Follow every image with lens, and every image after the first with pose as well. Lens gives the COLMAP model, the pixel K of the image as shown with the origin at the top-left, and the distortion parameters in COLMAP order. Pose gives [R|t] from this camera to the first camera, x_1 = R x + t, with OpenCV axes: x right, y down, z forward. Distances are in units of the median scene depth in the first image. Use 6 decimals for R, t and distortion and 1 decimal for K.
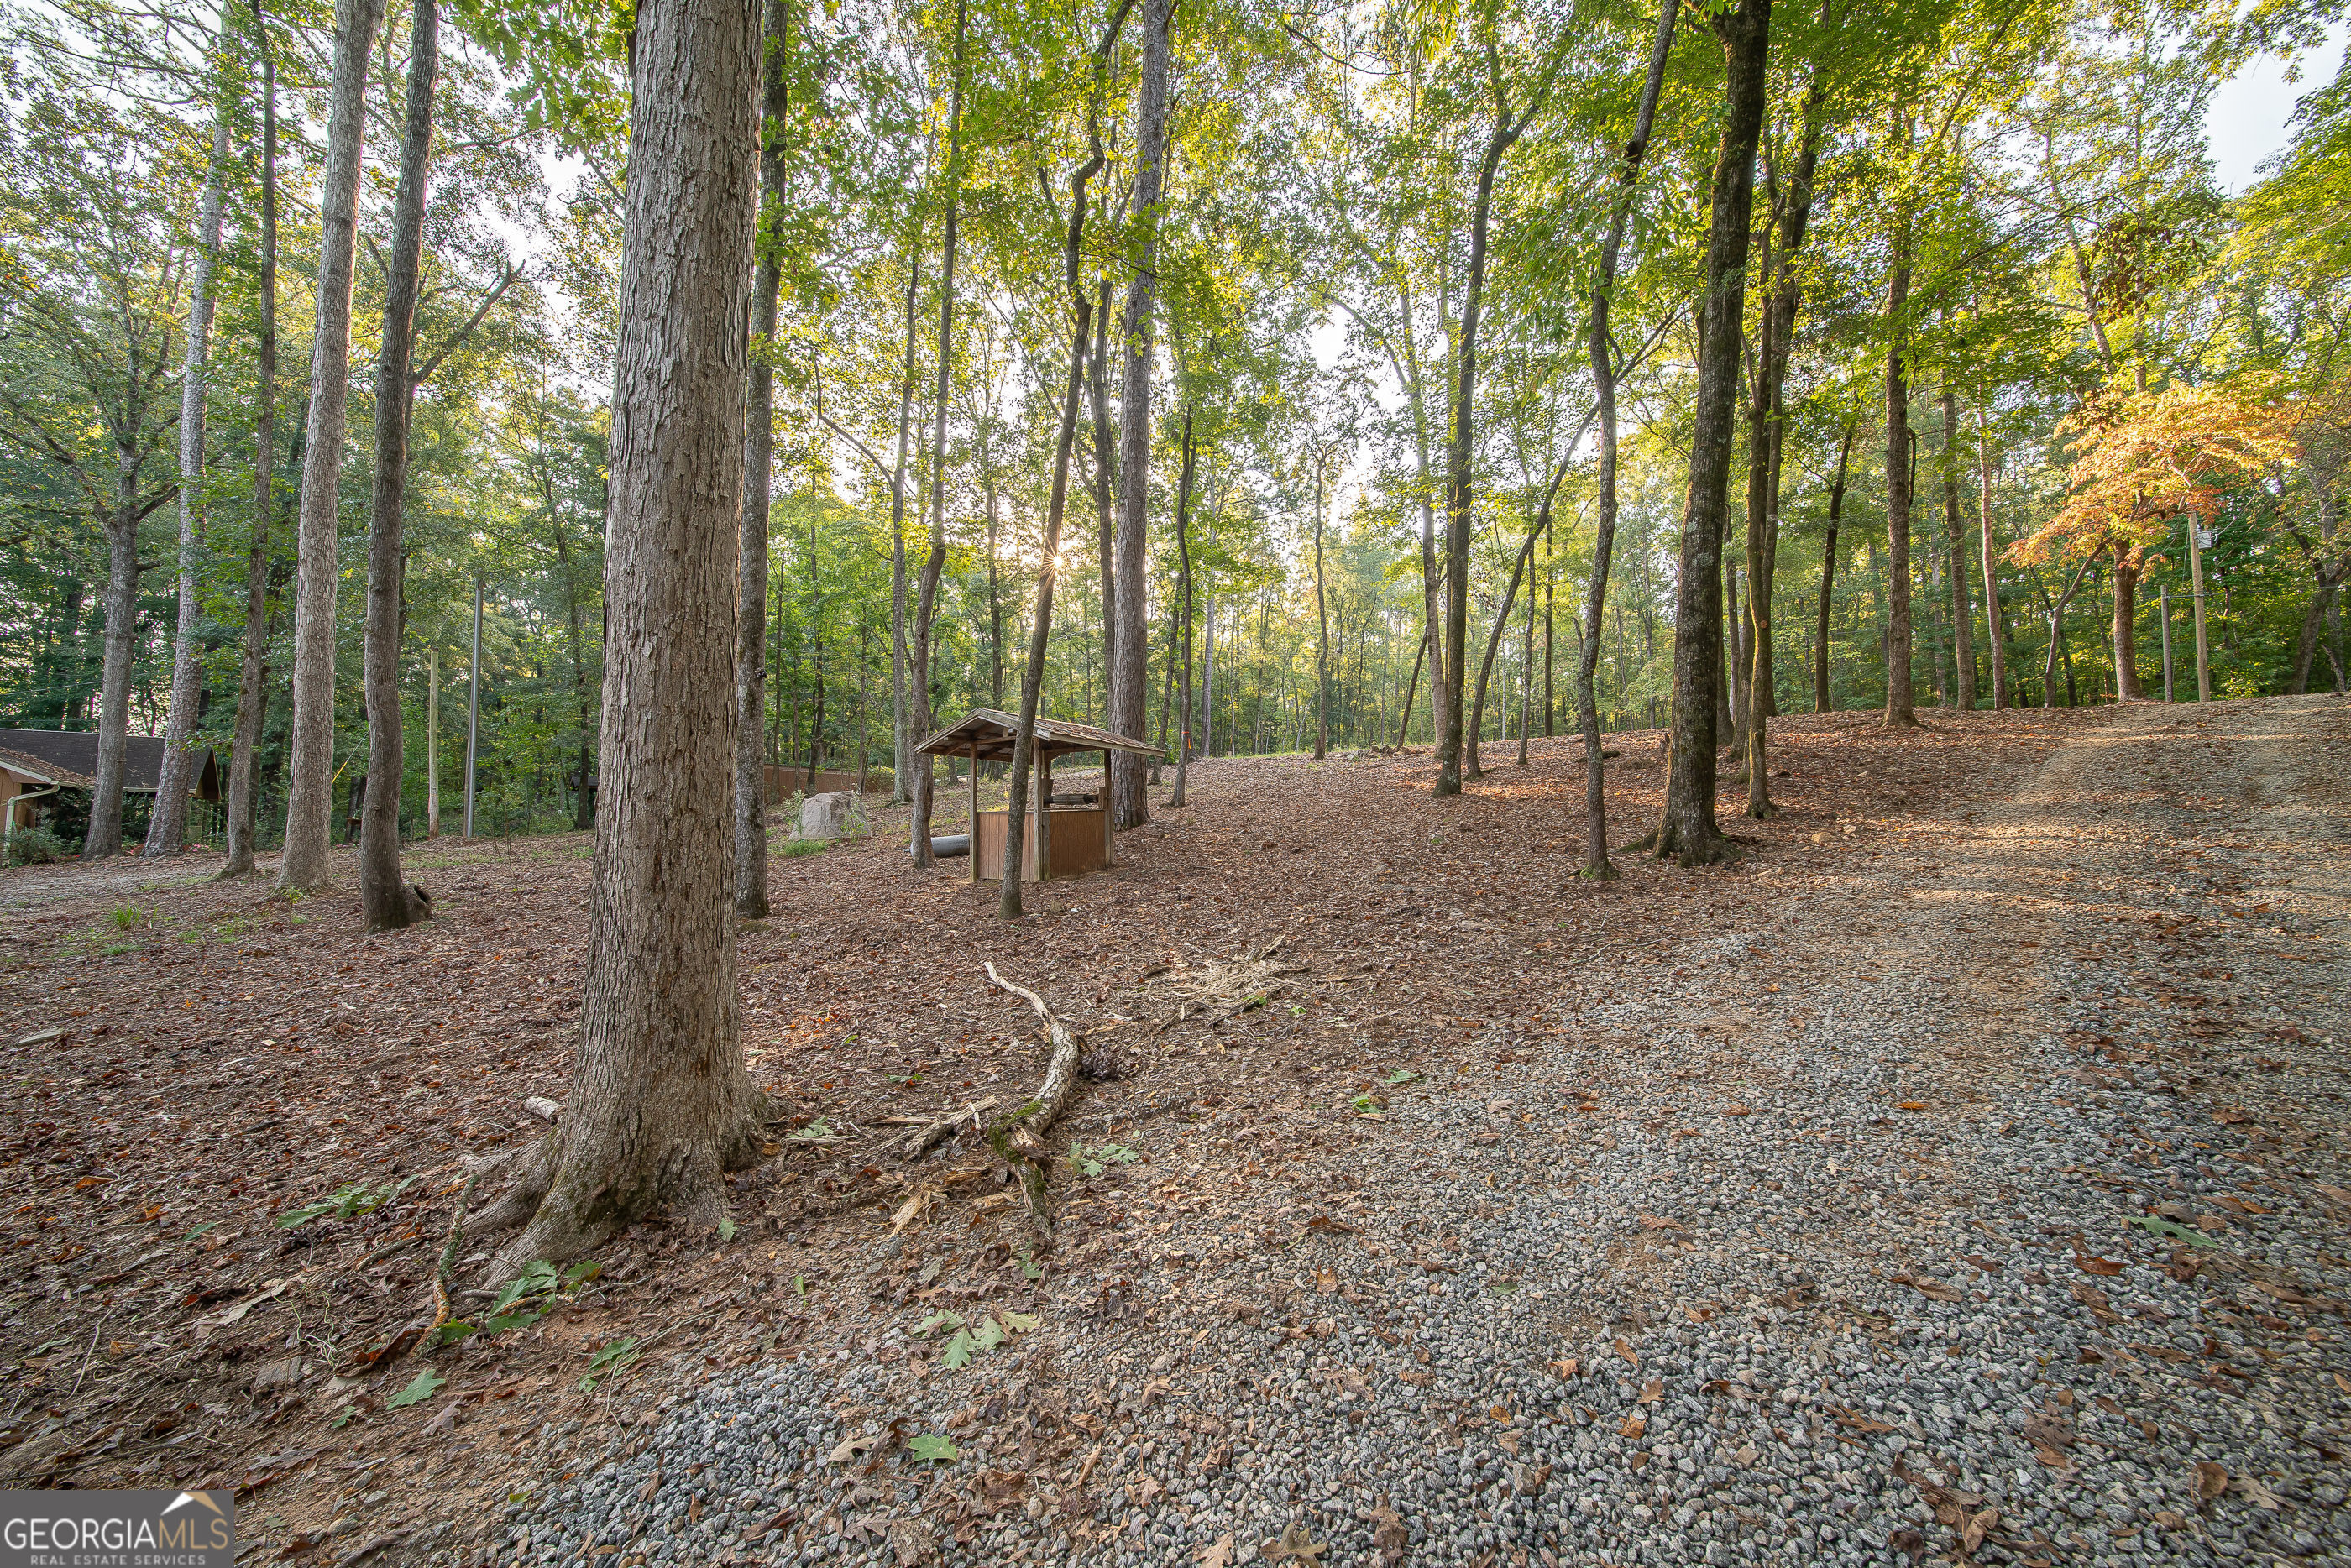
lens RADIAL K [[814.9, 0, 1174.7], [0, 814.9, 790.8], [0, 0, 1]] dist [0.000358, -0.001367]
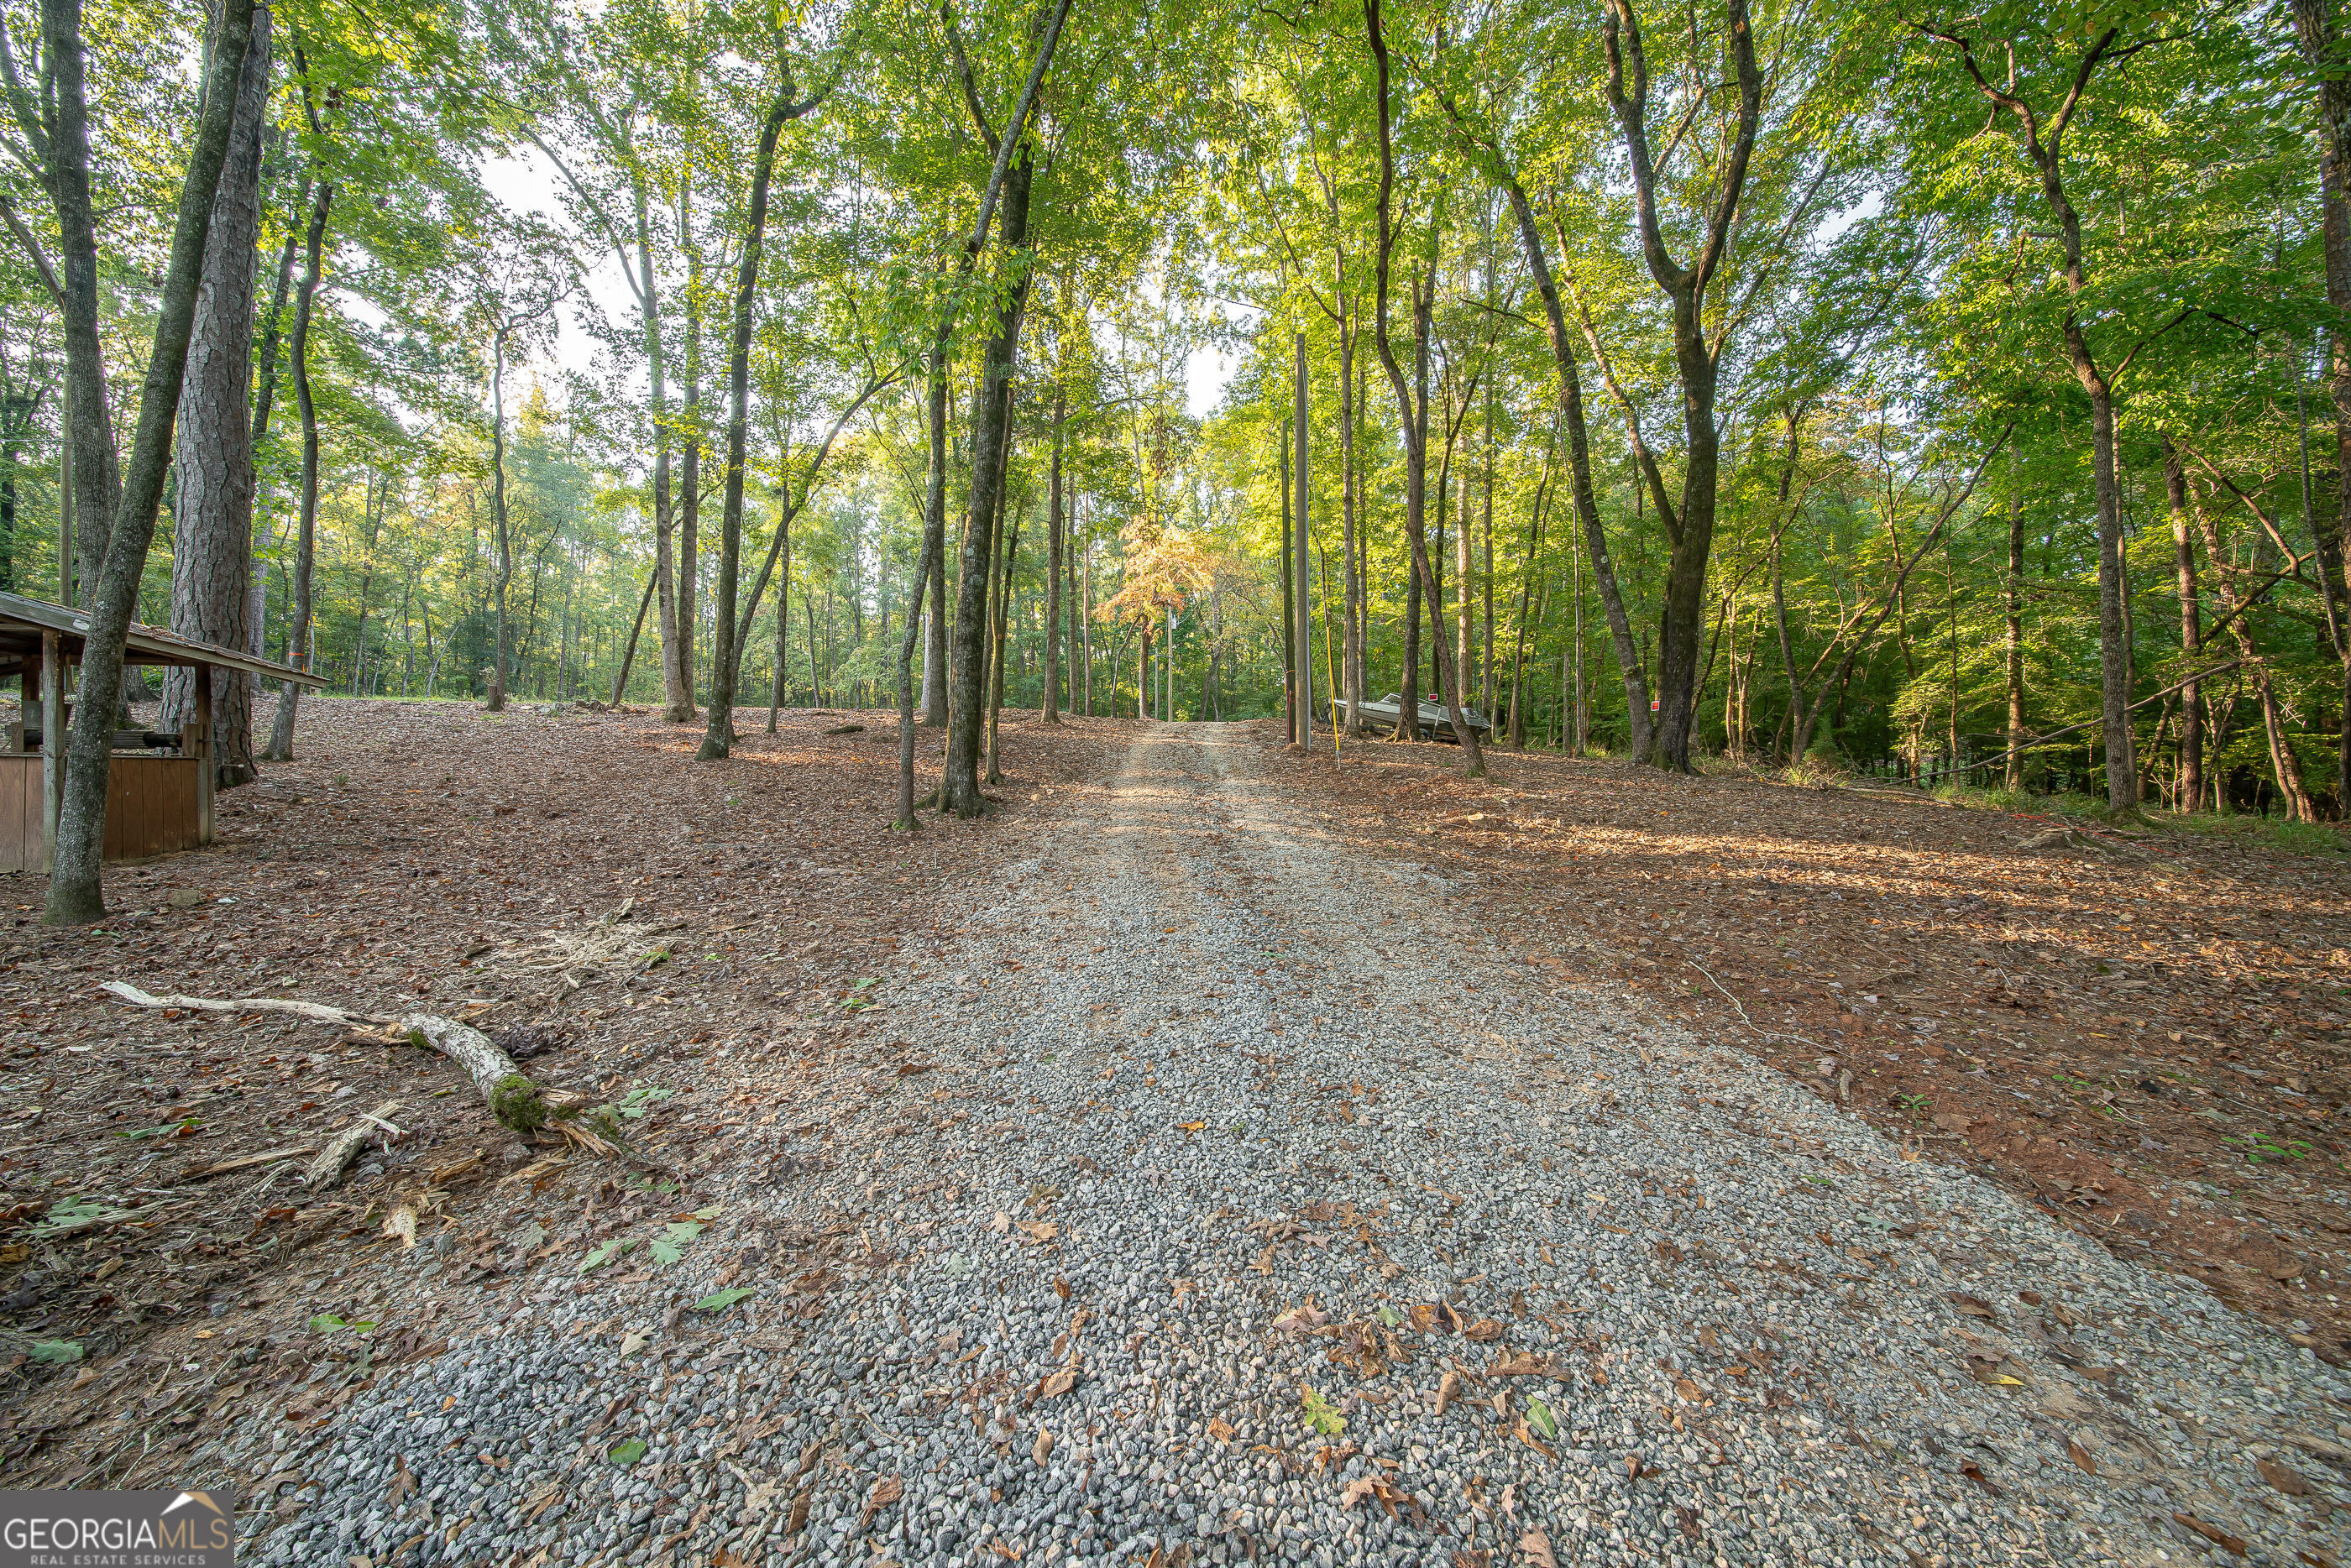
lens RADIAL K [[814.9, 0, 1168.6], [0, 814.9, 790.6], [0, 0, 1]] dist [0.000358, -0.001367]
pose [[0.607494, 0.009244, 0.794271, -0.099218], [-0.034919, 0.999276, 0.015078, 0.009329], [-0.793557, -0.036895, 0.607377, -0.015775]]
